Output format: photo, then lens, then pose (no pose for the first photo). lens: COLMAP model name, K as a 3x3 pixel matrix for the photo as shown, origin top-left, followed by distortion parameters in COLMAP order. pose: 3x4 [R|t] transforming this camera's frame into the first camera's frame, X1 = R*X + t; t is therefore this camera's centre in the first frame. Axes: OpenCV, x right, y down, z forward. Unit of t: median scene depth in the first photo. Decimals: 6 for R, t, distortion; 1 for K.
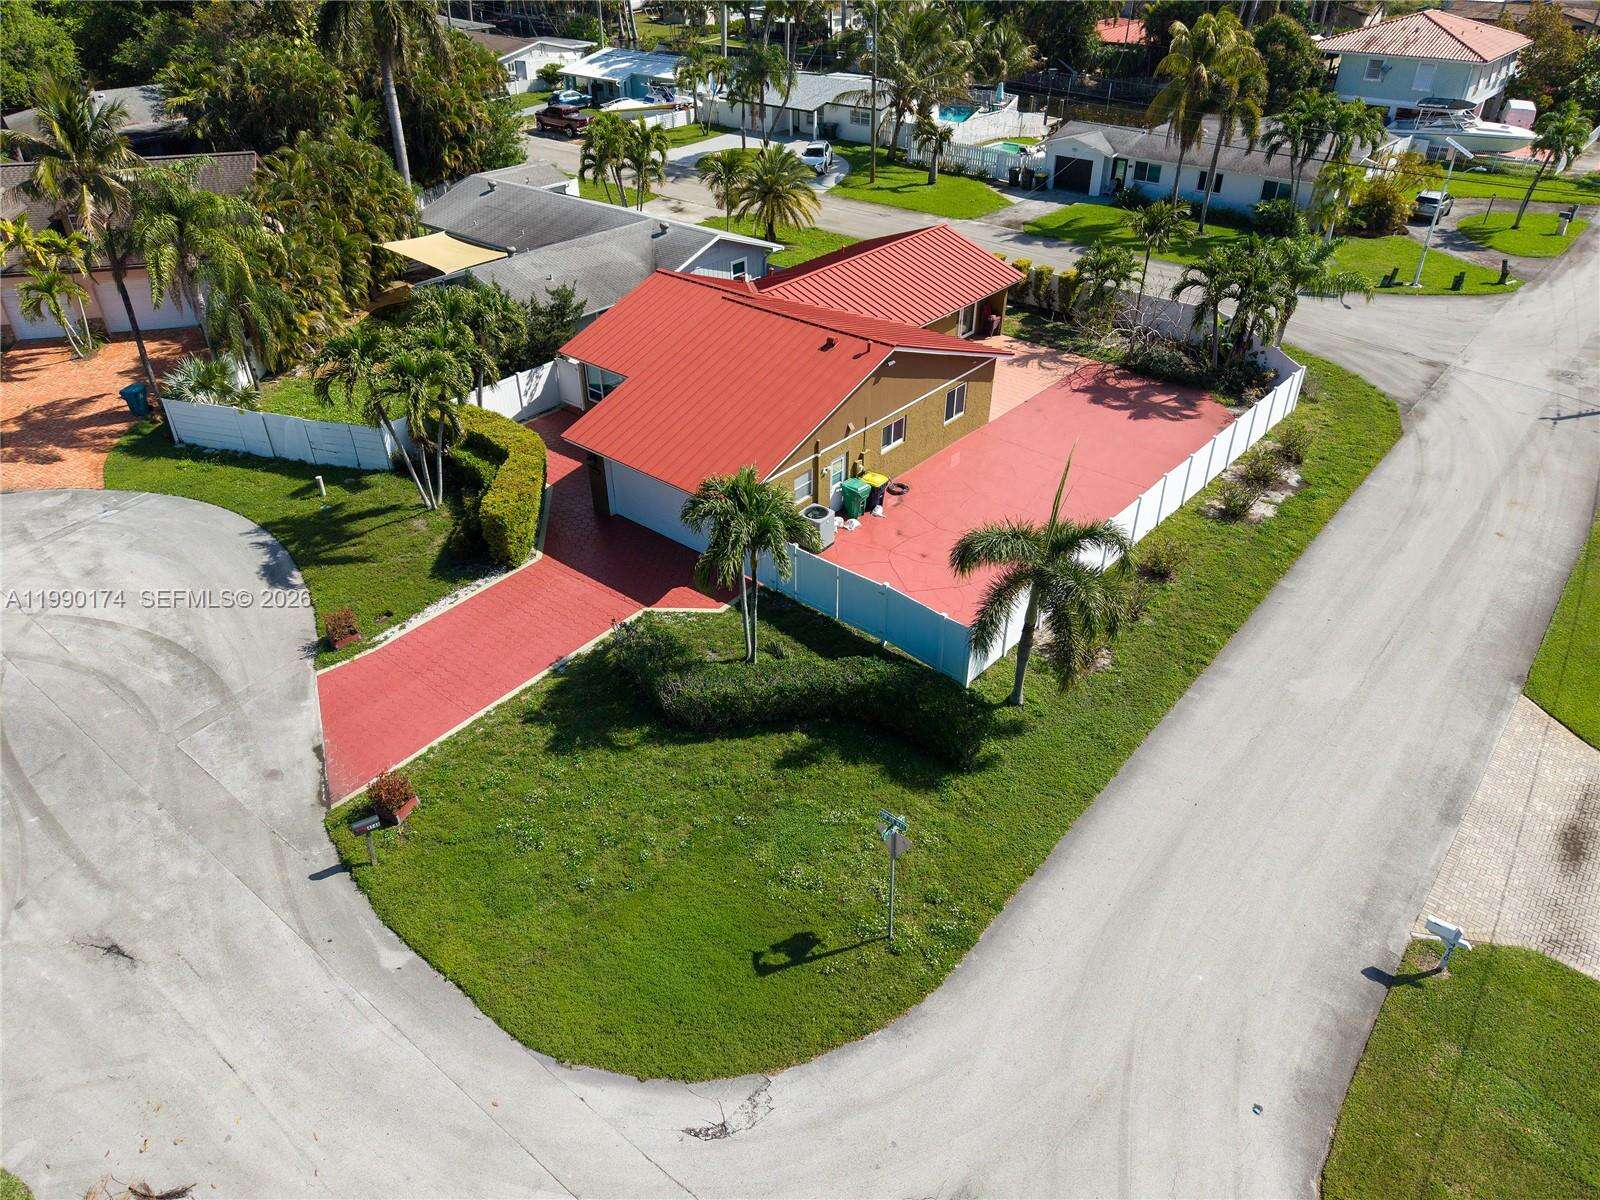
lens RADIAL K [[1077.9, 0, 800.0], [0, 1077.9, 600.0], [0, 0, 1]] dist [0.005099, -0.007419]
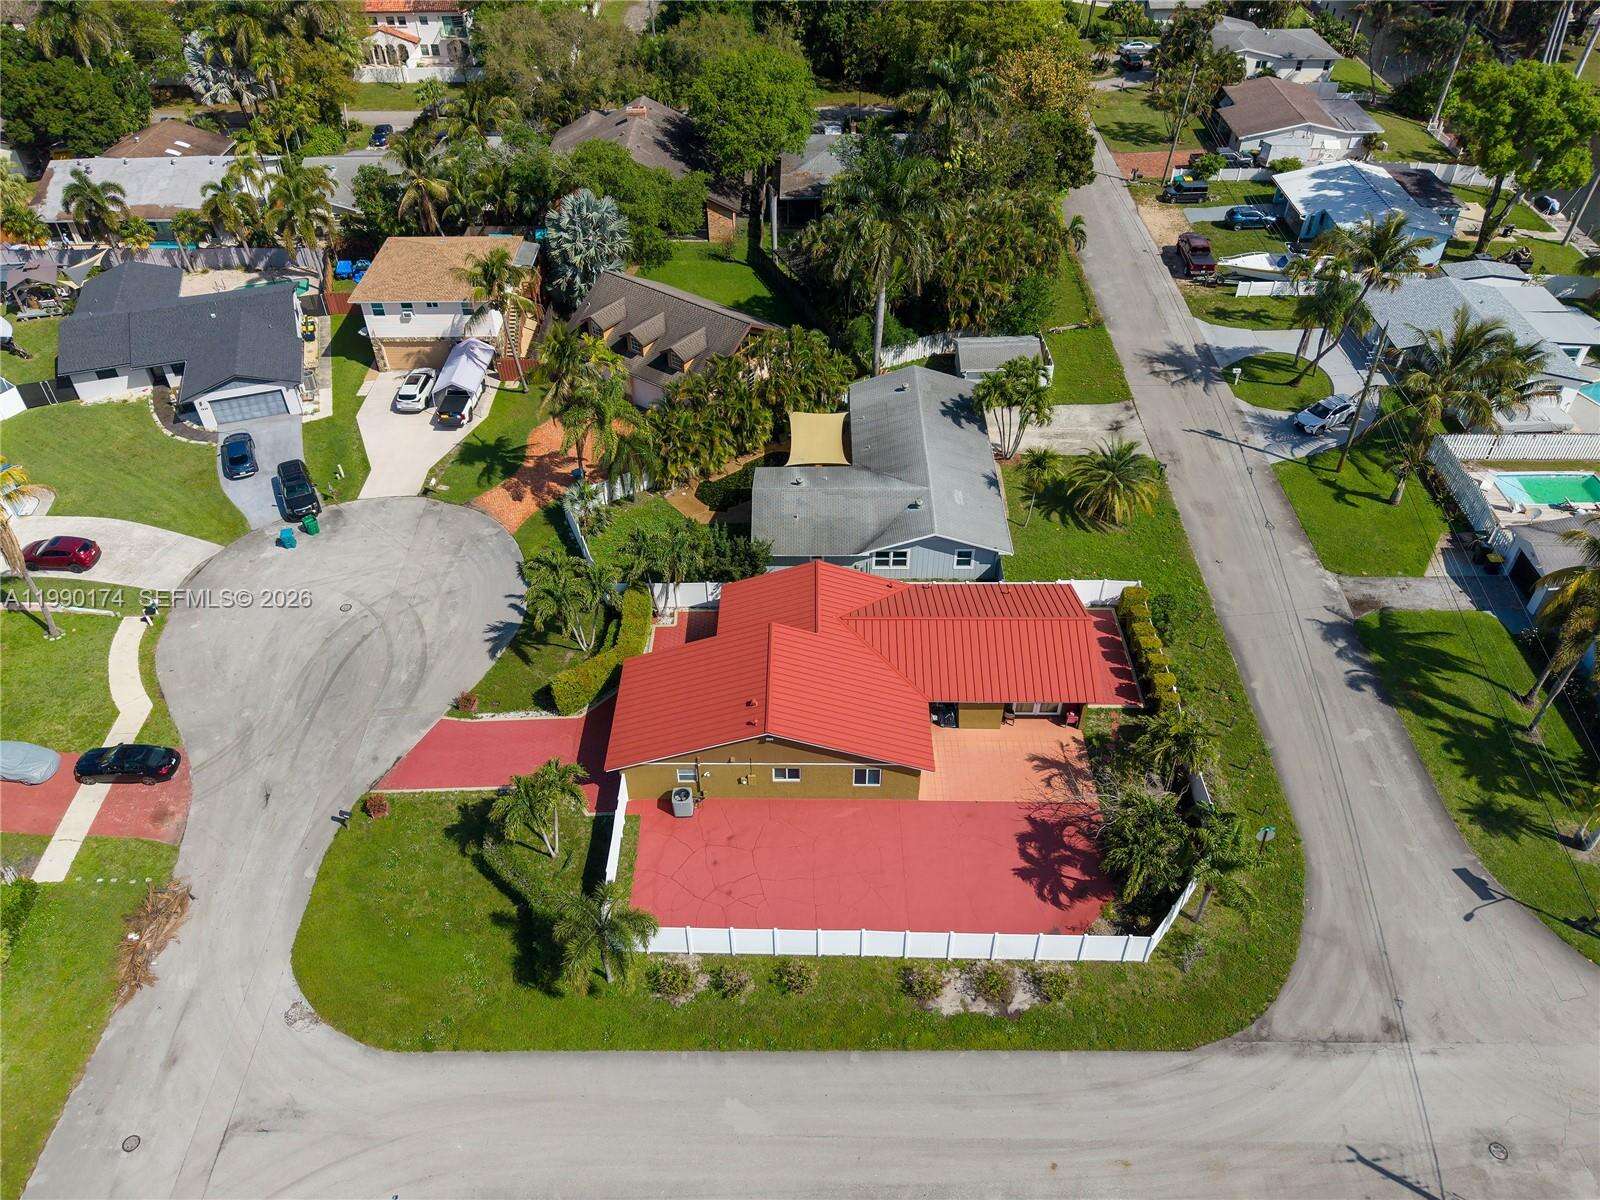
lens RADIAL K [[1165.0, 0, 784.3], [0, 1165.0, 601.8], [0, 0, 1]] dist [0.017837, -0.021956]
pose [[0.630089, 0.507375, -0.587843, 0.897812], [-0.419149, 0.859488, 0.292564, -0.825387], [0.653683, 0.062052, 0.754220, -0.165155]]
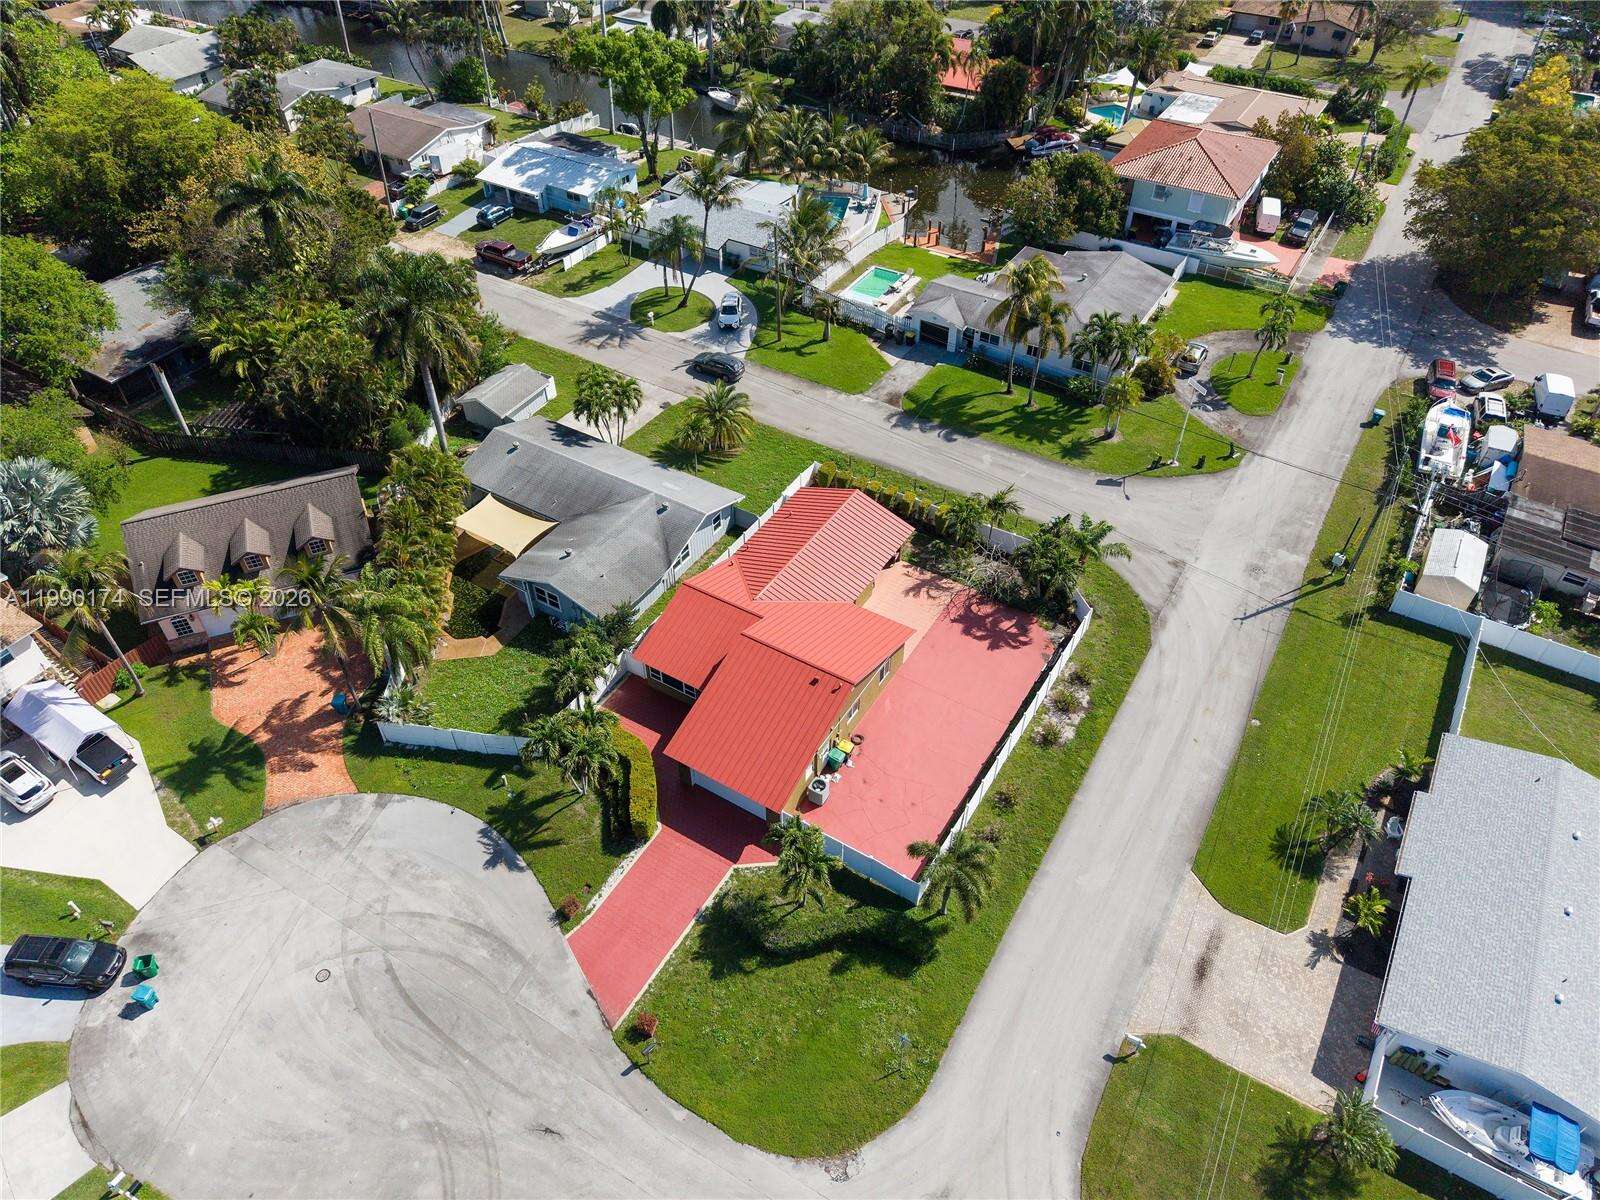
lens RADIAL K [[1072.7, 0, 800.0], [0, 1072.7, 600.0], [0, 0, 1]] dist [0.013942, -0.015680]
pose [[0.988944, -0.100275, 0.109246, -0.165843], [0.080478, 0.981704, 0.172569, -0.647710], [-0.124552, -0.161870, 0.978920, -0.615123]]
